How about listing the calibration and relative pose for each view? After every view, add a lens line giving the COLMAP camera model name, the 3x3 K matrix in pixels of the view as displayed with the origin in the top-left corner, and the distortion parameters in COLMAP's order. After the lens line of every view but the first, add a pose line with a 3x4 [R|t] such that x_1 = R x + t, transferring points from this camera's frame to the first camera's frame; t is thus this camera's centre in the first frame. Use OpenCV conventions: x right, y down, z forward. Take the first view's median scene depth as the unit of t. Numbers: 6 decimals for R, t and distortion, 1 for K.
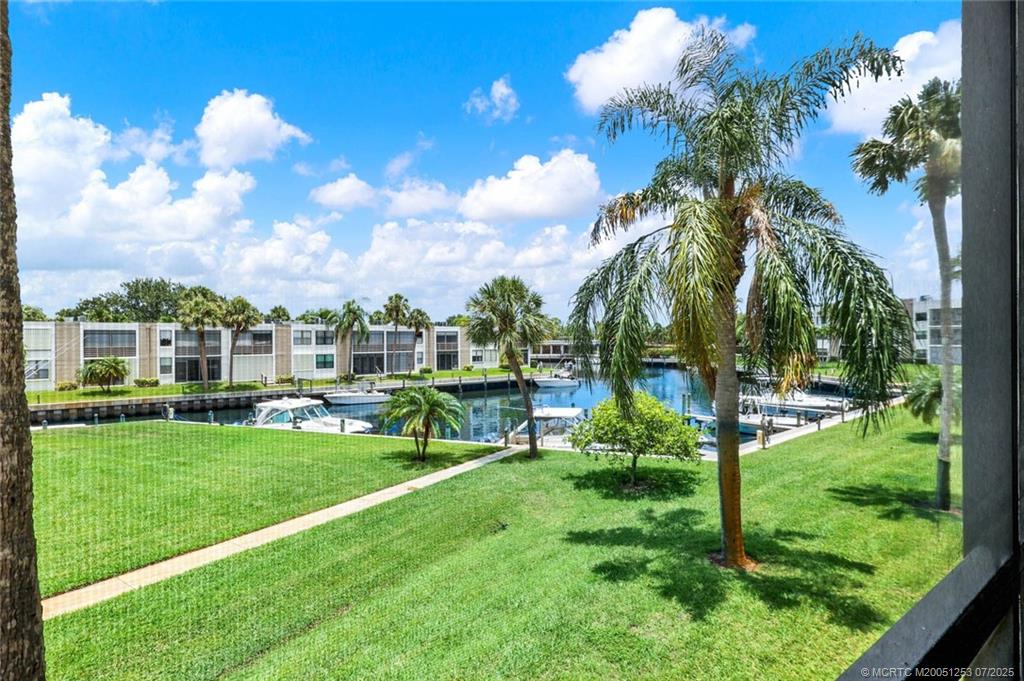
lens RADIAL K [[476.6, 0, 502.7], [0, 476.6, 339.0], [0, 0, 1]] dist [-0.007834, 0.003681]
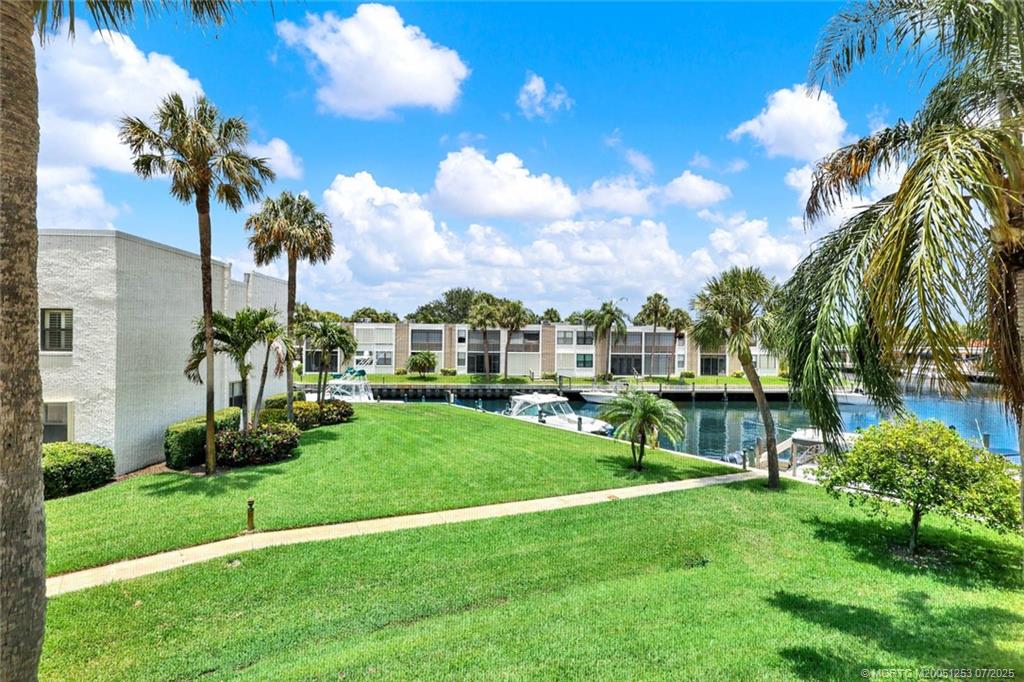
lens RADIAL K [[476.6, 0, 511.0], [0, 476.6, 338.4], [0, 0, 1]] dist [-0.007834, 0.003681]
pose [[0.848433, 0.014721, -0.529097, 0.111728], [-0.016817, 0.999858, 0.000851, -0.000184], [0.529035, 0.008176, 0.848561, 0.069900]]
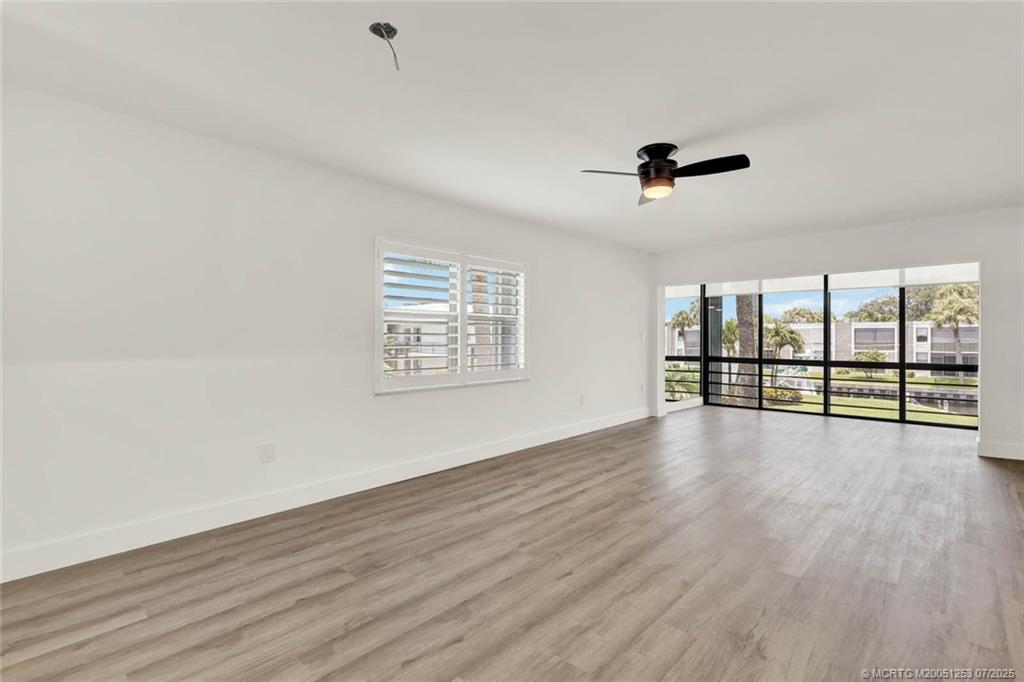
lens RADIAL K [[471.9, 0, 517.3], [0, 471.9, 341.3], [0, 0, 1]] dist [-0.002938, 0.000032]
pose [[0.193864, 0.012648, -0.980947, 0.440825], [-0.002160, 0.999920, 0.012466, 0.003579], [0.981026, -0.000298, 0.193875, -0.323436]]
